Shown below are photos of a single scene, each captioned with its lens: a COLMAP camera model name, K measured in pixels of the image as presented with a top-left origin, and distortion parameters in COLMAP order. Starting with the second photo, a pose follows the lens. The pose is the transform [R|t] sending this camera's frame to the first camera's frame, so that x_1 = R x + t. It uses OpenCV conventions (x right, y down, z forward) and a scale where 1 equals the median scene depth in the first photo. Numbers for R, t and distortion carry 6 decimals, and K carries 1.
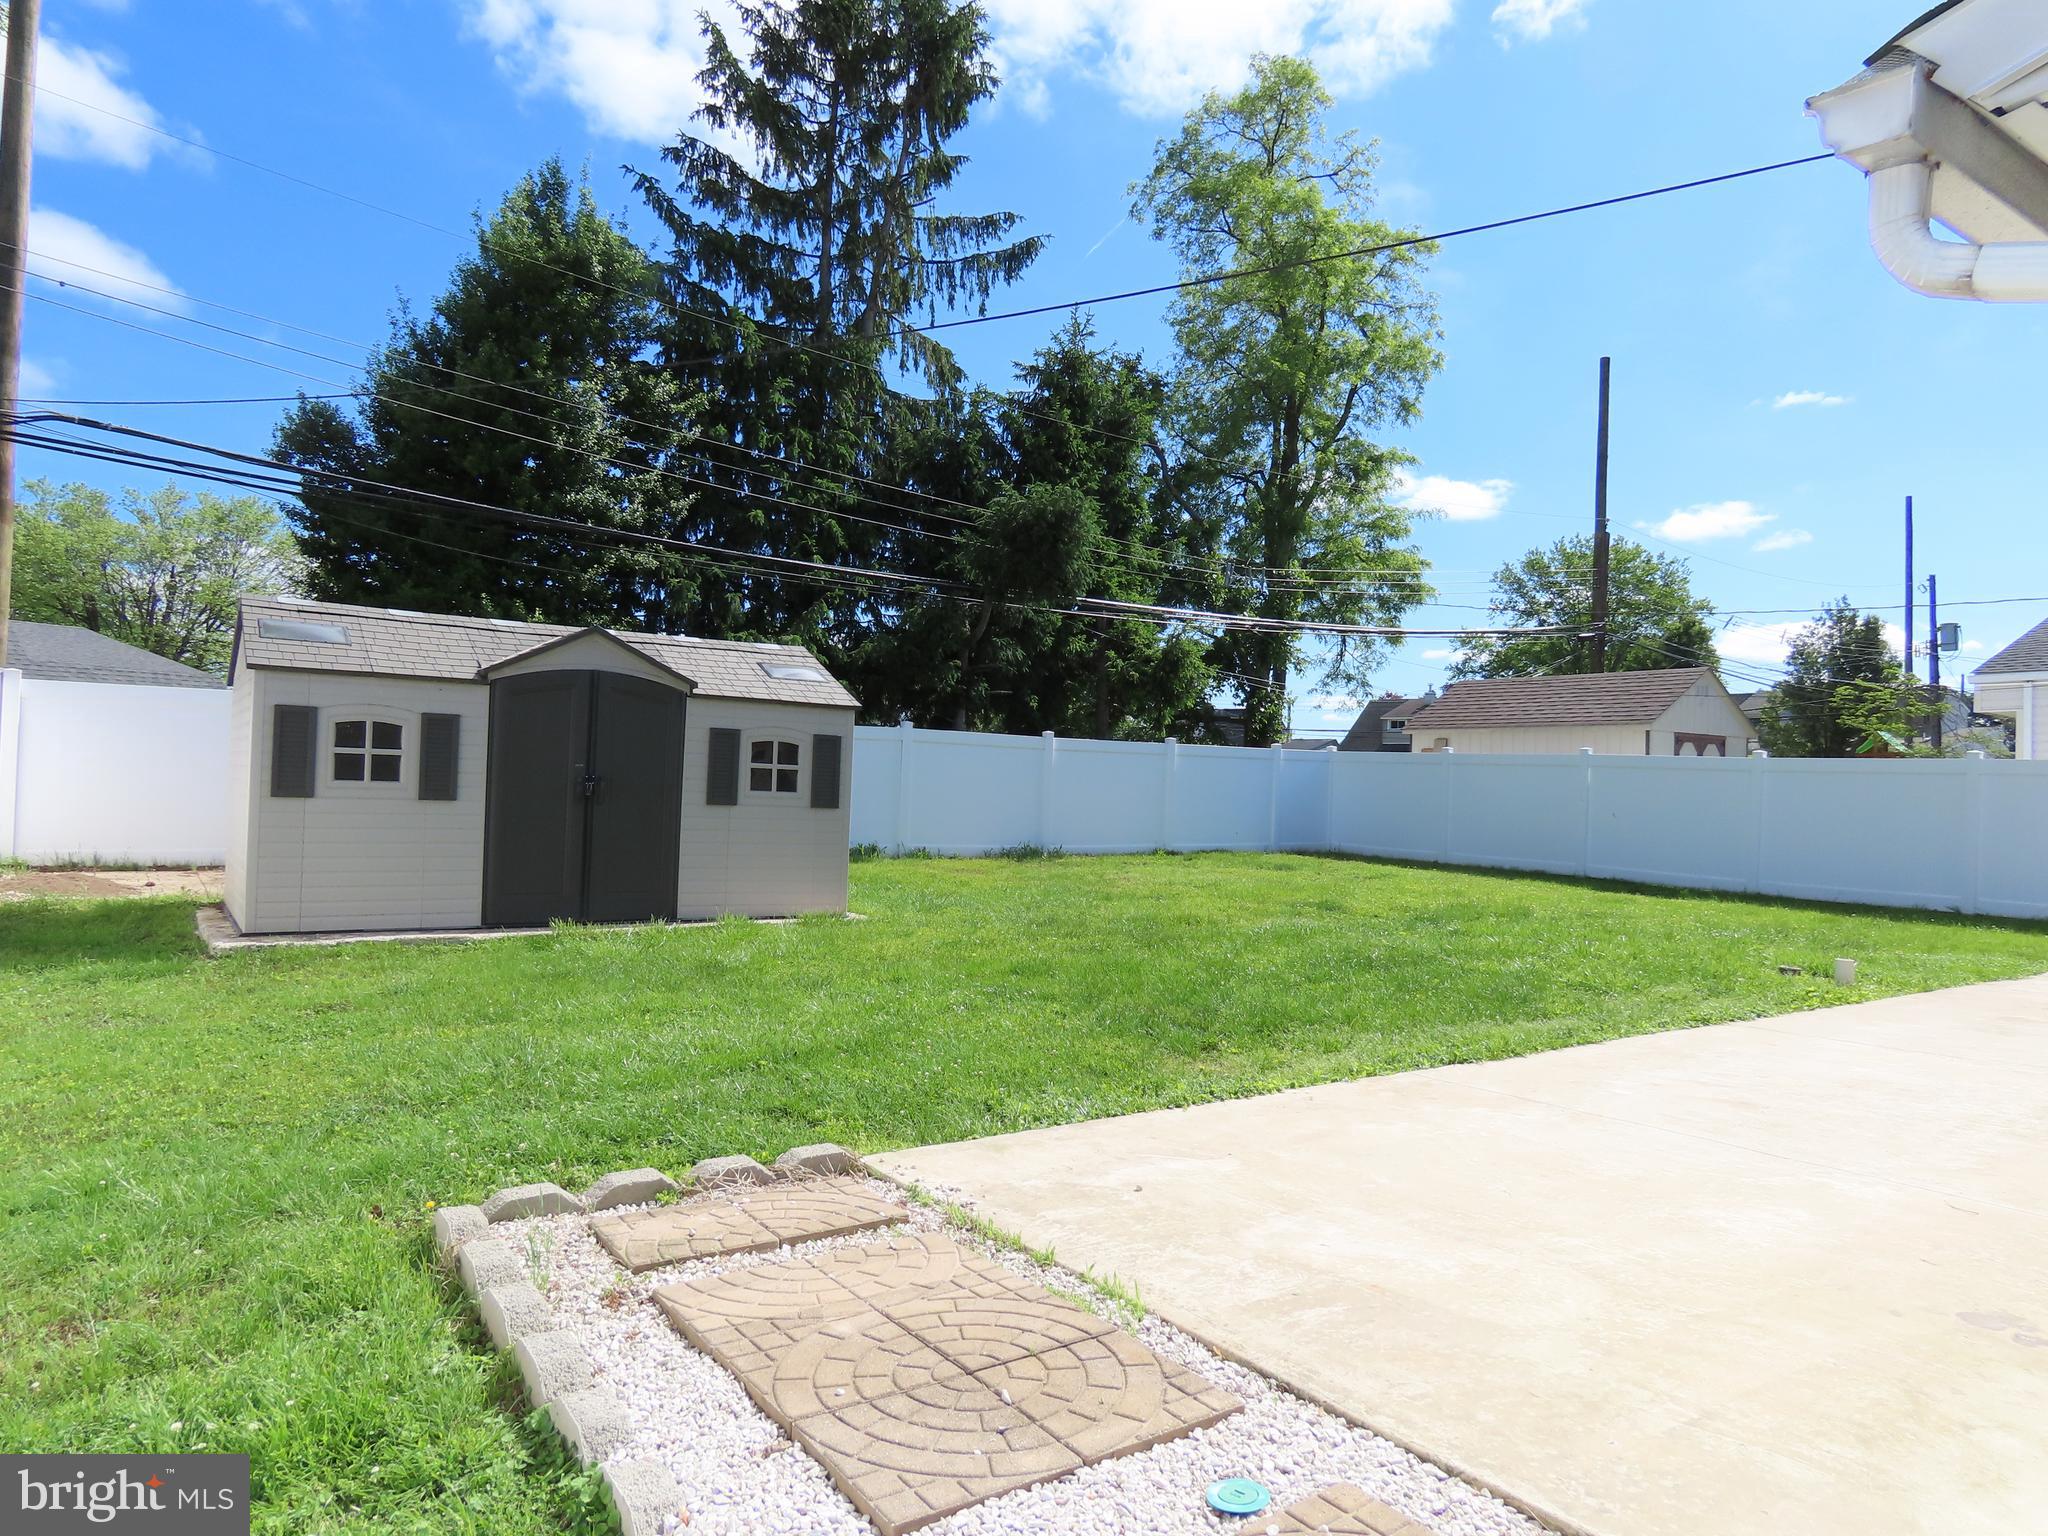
lens RADIAL K [[1294.1, 0, 1024.0], [0, 1294.1, 768.0], [0, 0, 1]] dist [0.000791, 0.000256]
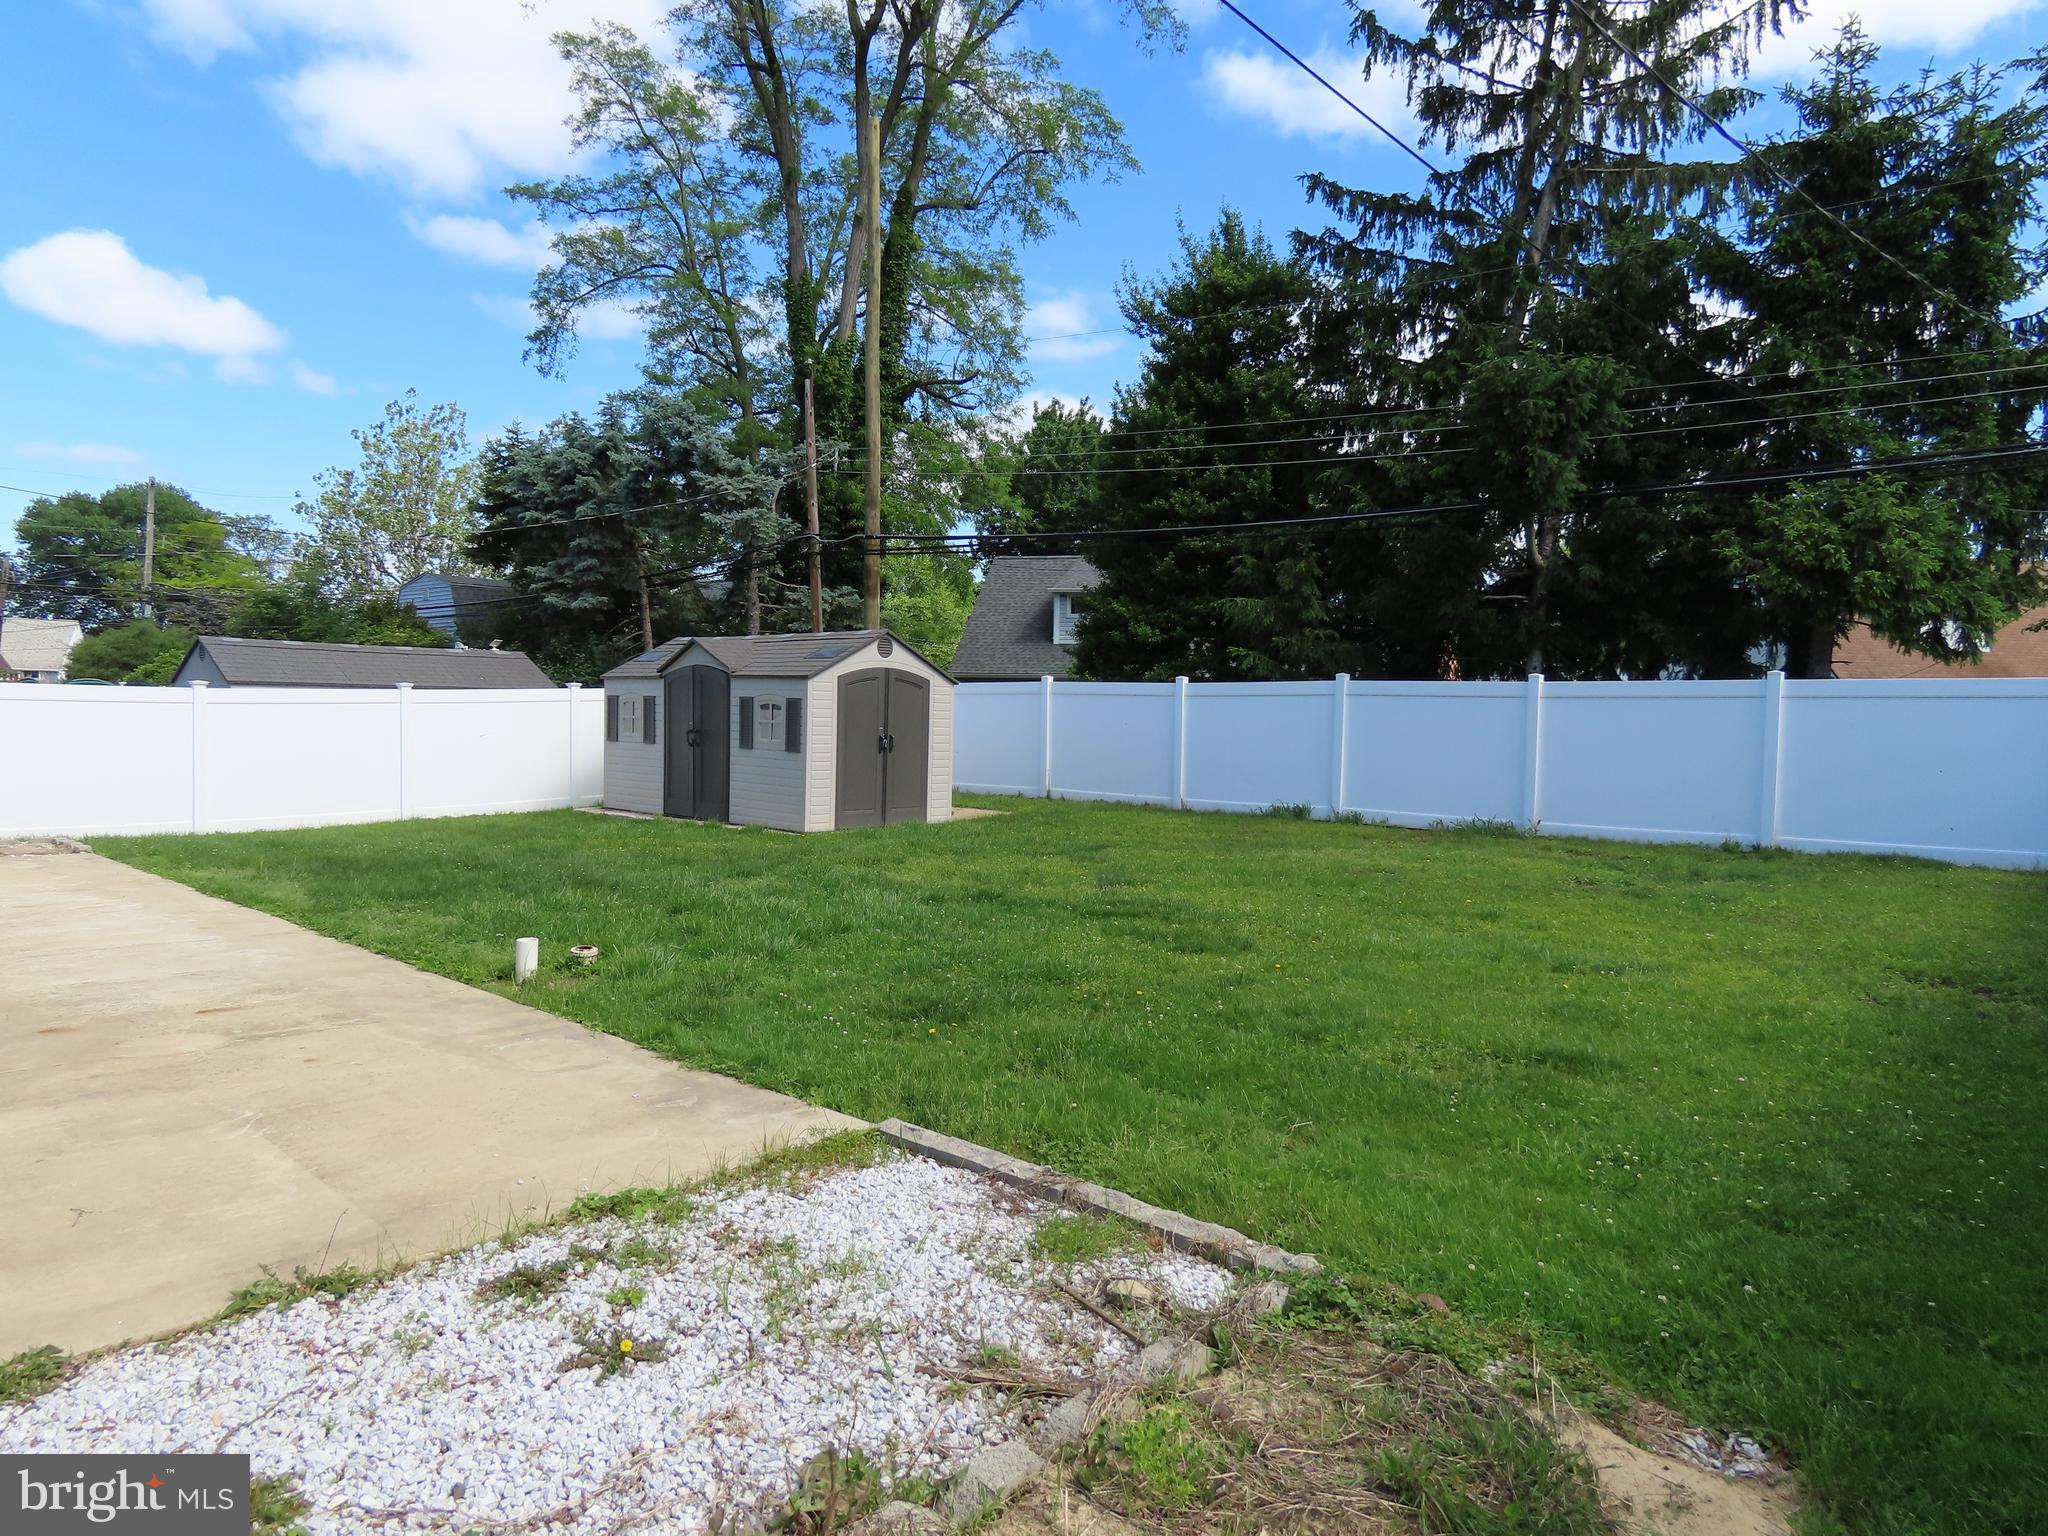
lens RADIAL K [[1294.1, 0, 1024.0], [0, 1294.1, 768.0], [0, 0, 1]] dist [0.000791, 0.000256]
pose [[0.214368, 0.011018, -0.976691, 1.289149], [0.004827, 0.999912, 0.012339, 0.035030], [0.976741, -0.007359, 0.214296, 1.005739]]
